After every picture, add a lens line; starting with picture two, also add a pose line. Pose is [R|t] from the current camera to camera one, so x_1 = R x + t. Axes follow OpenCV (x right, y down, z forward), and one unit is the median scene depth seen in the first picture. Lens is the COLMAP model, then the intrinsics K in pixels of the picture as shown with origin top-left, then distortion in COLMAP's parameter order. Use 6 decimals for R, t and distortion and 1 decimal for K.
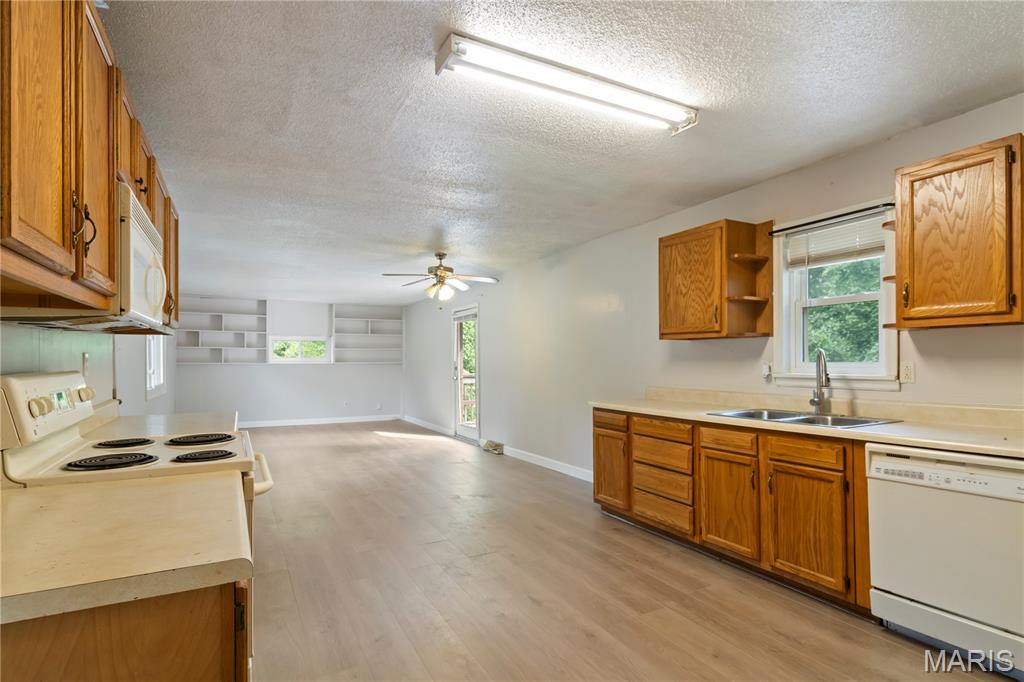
lens RADIAL K [[520.7, 0, 507.9], [0, 520.7, 348.7], [0, 0, 1]] dist [0.001209, 0.000931]
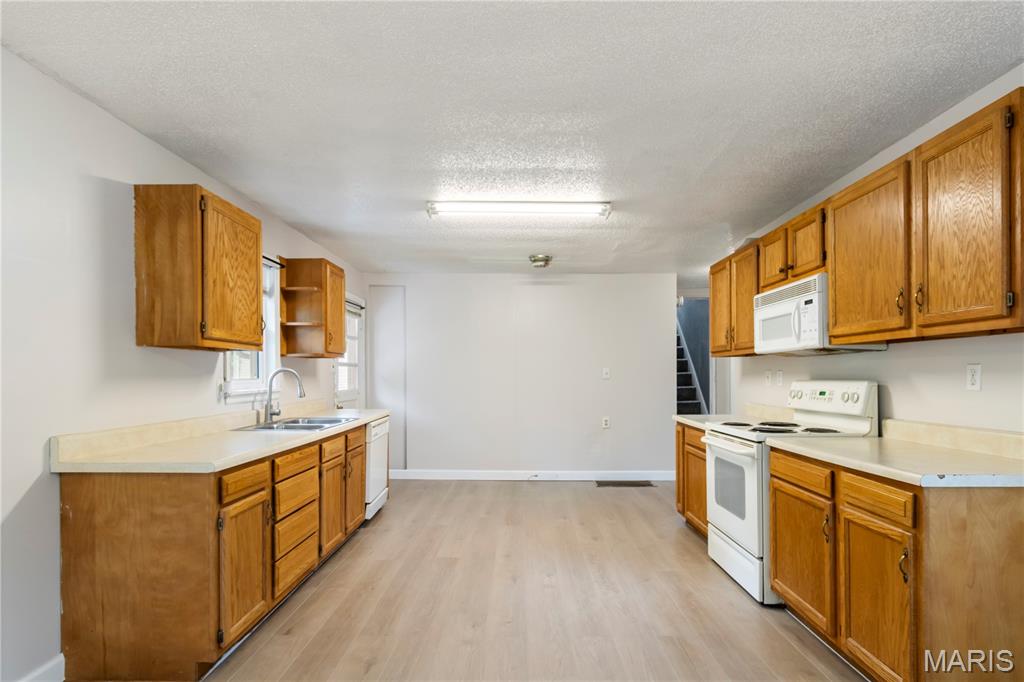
lens RADIAL K [[520.7, 0, 520.1], [0, 520.7, 372.1], [0, 0, 1]] dist [0.001209, 0.000931]
pose [[-0.879717, 0.012923, 0.475321, -0.389382], [0.004870, 0.999823, -0.018171, 0.030885], [-0.475472, -0.013670, -0.879625, 1.515121]]
